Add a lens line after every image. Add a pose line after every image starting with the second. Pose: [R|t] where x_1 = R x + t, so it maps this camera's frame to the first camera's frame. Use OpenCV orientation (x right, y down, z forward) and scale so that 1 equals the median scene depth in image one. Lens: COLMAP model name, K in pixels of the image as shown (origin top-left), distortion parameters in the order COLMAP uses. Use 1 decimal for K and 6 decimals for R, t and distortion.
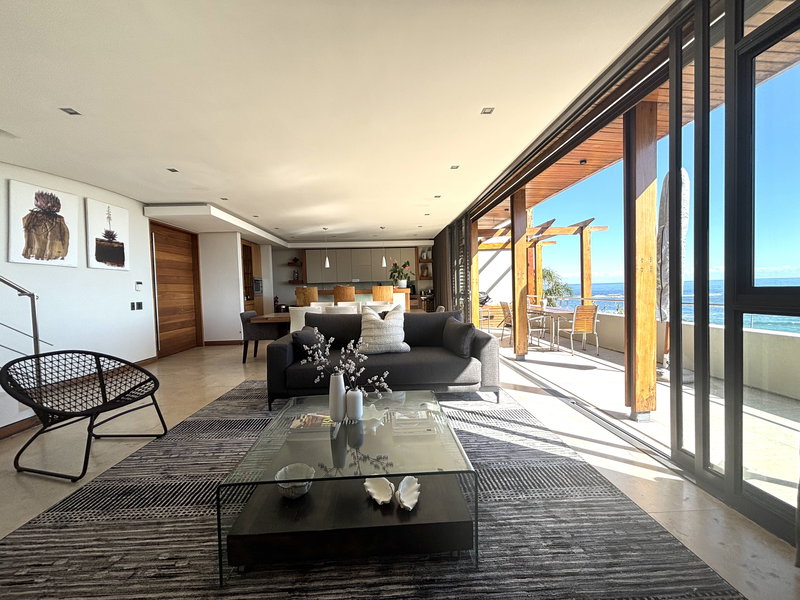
lens RADIAL K [[323.3, 0, 399.0], [0, 323.3, 298.7], [0, 0, 1]] dist [-0.000586, -0.000117]
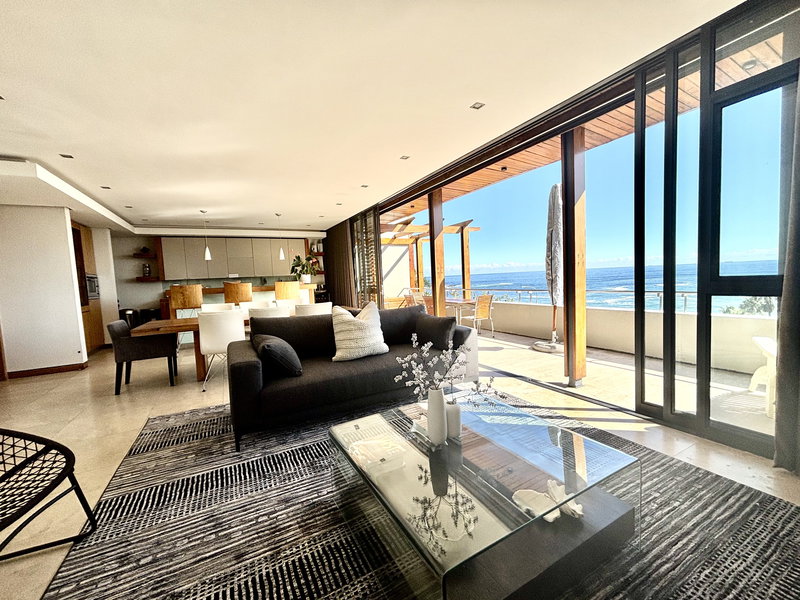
lens RADIAL K [[323.3, 0, 397.3], [0, 323.3, 298.8], [0, 0, 1]] dist [-0.000586, -0.000117]
pose [[0.902680, -0.042465, 0.428211, -0.208647], [0.034748, 0.999062, 0.025826, -0.007265], [-0.428907, -0.008433, 0.903309, 0.096409]]
